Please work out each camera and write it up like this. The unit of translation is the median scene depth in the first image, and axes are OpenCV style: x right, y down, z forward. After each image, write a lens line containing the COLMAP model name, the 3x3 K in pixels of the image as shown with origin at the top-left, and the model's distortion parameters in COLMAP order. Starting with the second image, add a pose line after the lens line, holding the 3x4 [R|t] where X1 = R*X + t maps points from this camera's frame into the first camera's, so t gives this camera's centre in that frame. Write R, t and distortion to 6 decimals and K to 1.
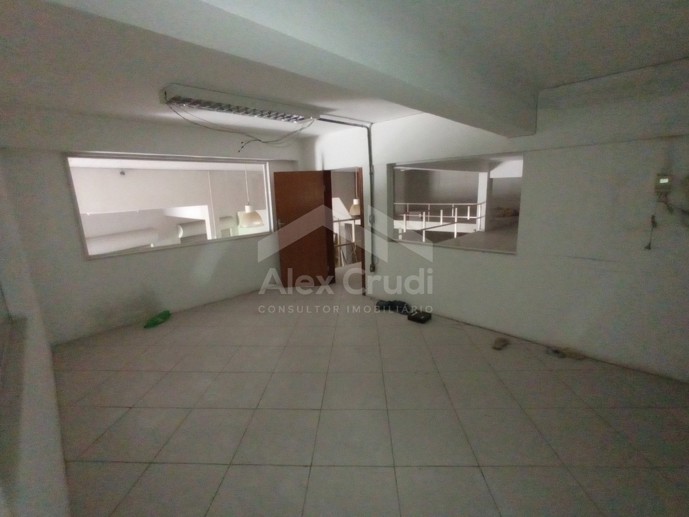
lens RADIAL K [[305.7, 0, 346.5], [0, 305.7, 262.5], [0, 0, 1]] dist [-0.029475, 0.012469]
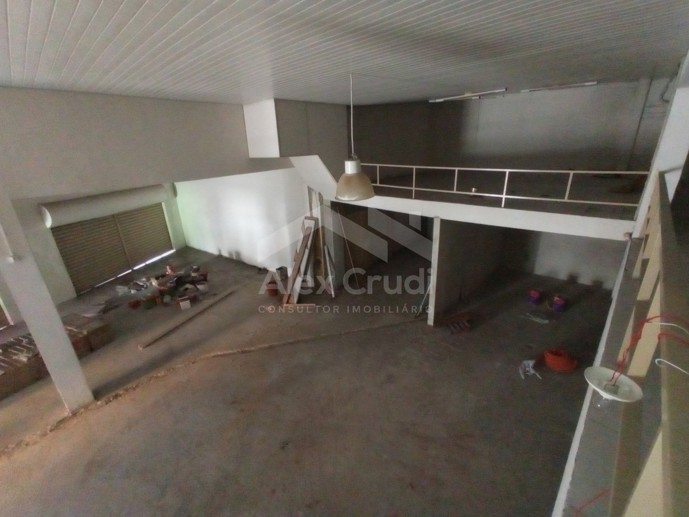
lens RADIAL K [[305.7, 0, 346.5], [0, 305.7, 262.5], [0, 0, 1]] dist [-0.029475, 0.012469]
pose [[0.999671, -0.005933, 0.024940, 0.008498], [0.002943, 0.992977, 0.118271, -0.081886], [-0.025467, -0.118159, 0.992668, 0.402542]]
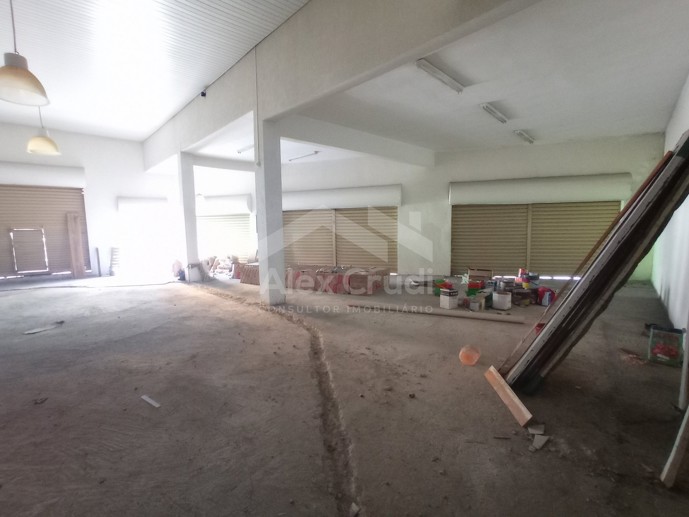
lens RADIAL K [[305.7, 0, 346.5], [0, 305.7, 262.5], [0, 0, 1]] dist [-0.029475, 0.012469]
pose [[-0.056705, 0.150599, -0.986967, 0.103680], [-0.209943, 0.964656, 0.159257, -0.027151], [0.976068, 0.216238, -0.023083, 0.805598]]
